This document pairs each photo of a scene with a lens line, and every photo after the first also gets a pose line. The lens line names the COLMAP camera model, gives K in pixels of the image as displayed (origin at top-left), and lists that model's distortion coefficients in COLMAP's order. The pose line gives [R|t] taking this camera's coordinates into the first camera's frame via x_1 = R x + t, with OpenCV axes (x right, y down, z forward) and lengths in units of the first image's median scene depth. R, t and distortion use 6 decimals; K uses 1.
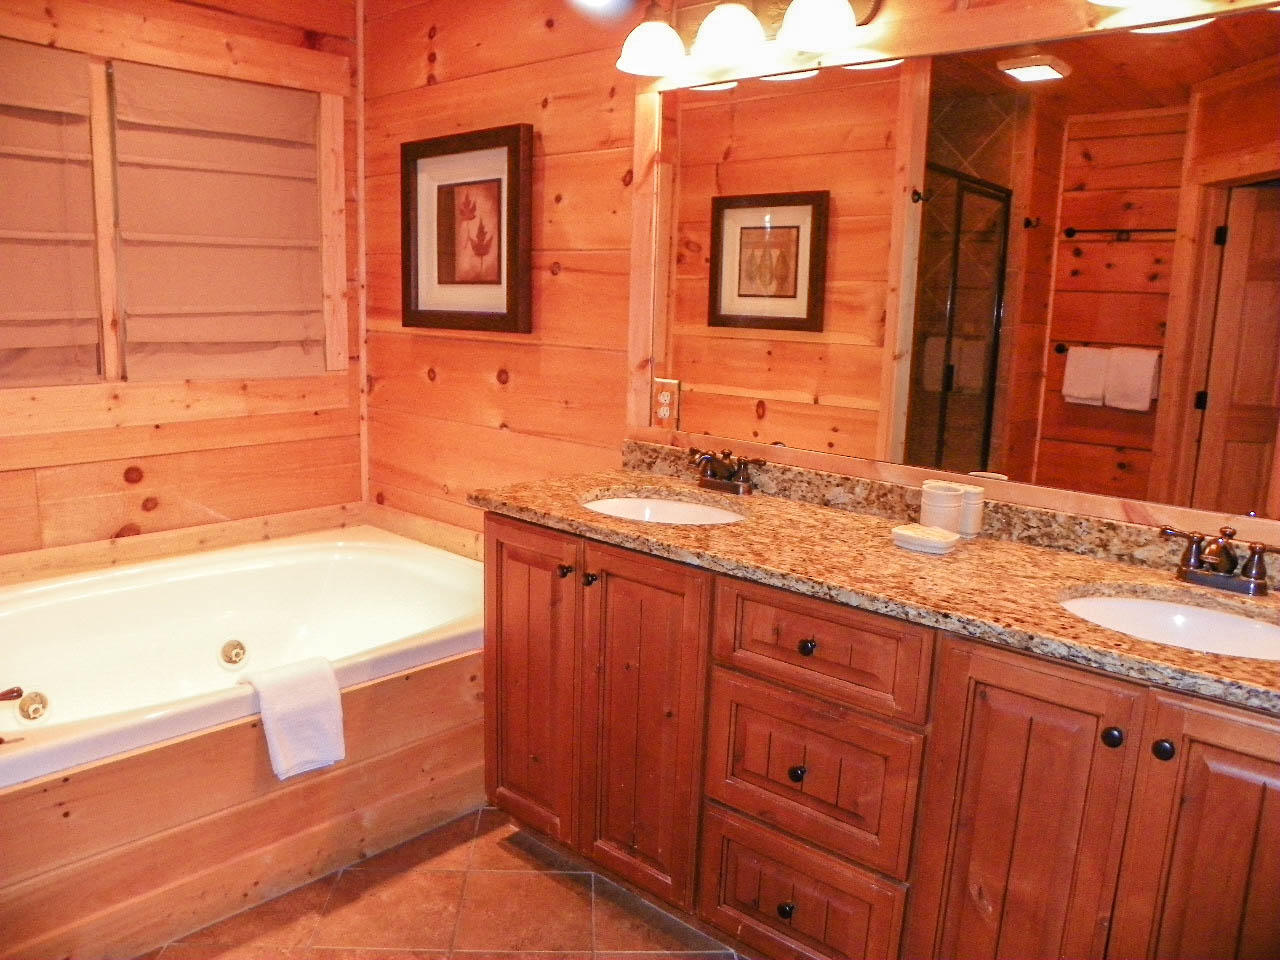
lens RADIAL K [[971.5, 0, 638.3], [0, 971.5, 480.8], [0, 0, 1]] dist [-0.157497, 0.100198]
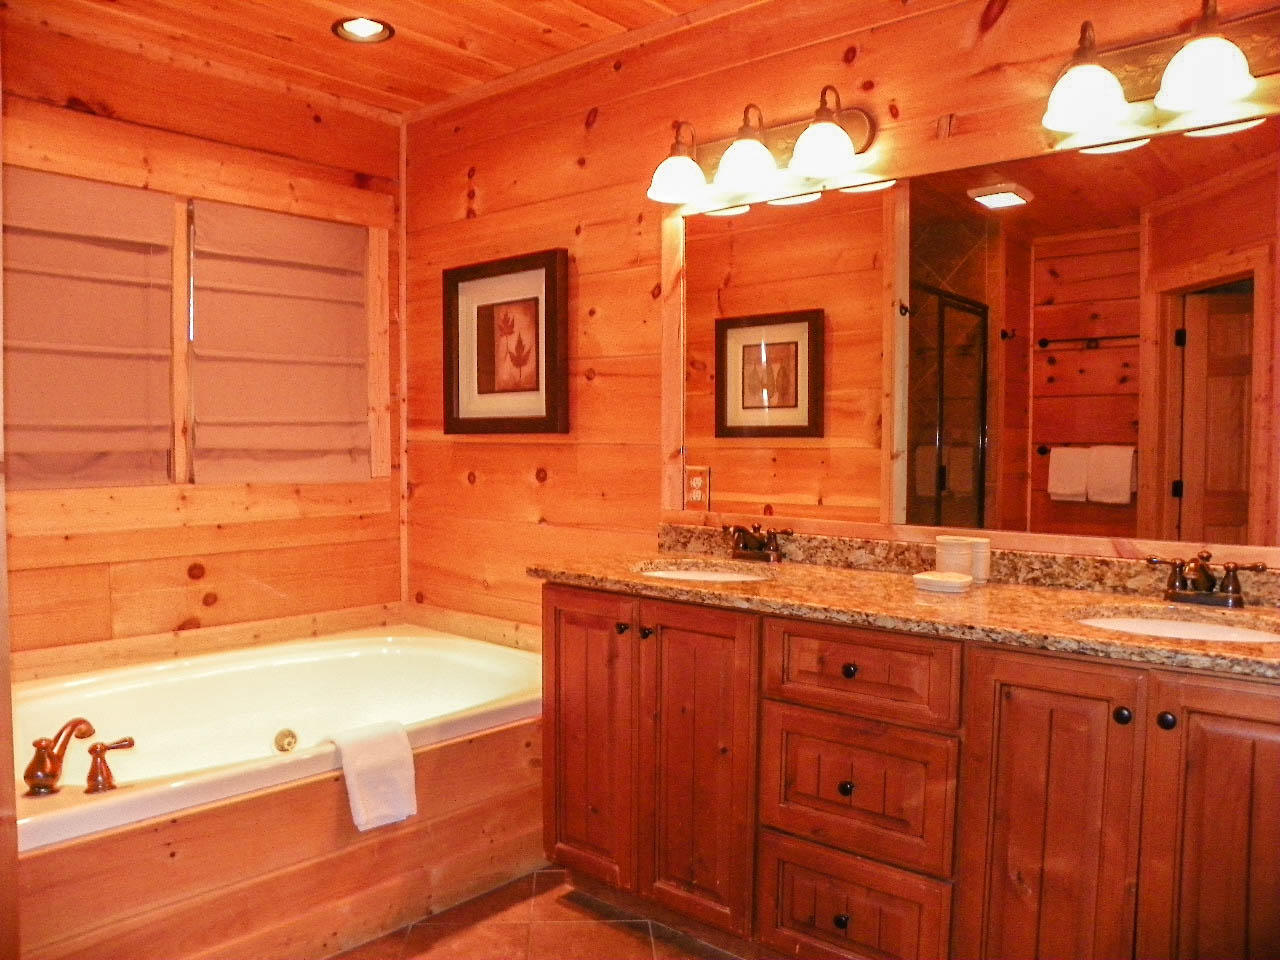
lens RADIAL K [[971.5, 0, 638.3], [0, 971.5, 480.8], [0, 0, 1]] dist [-0.157497, 0.100198]
pose [[0.999512, -0.026392, 0.016732, -0.057182], [0.028522, 0.989253, -0.143403, 0.068866], [-0.012767, 0.143811, 0.989523, -0.099320]]
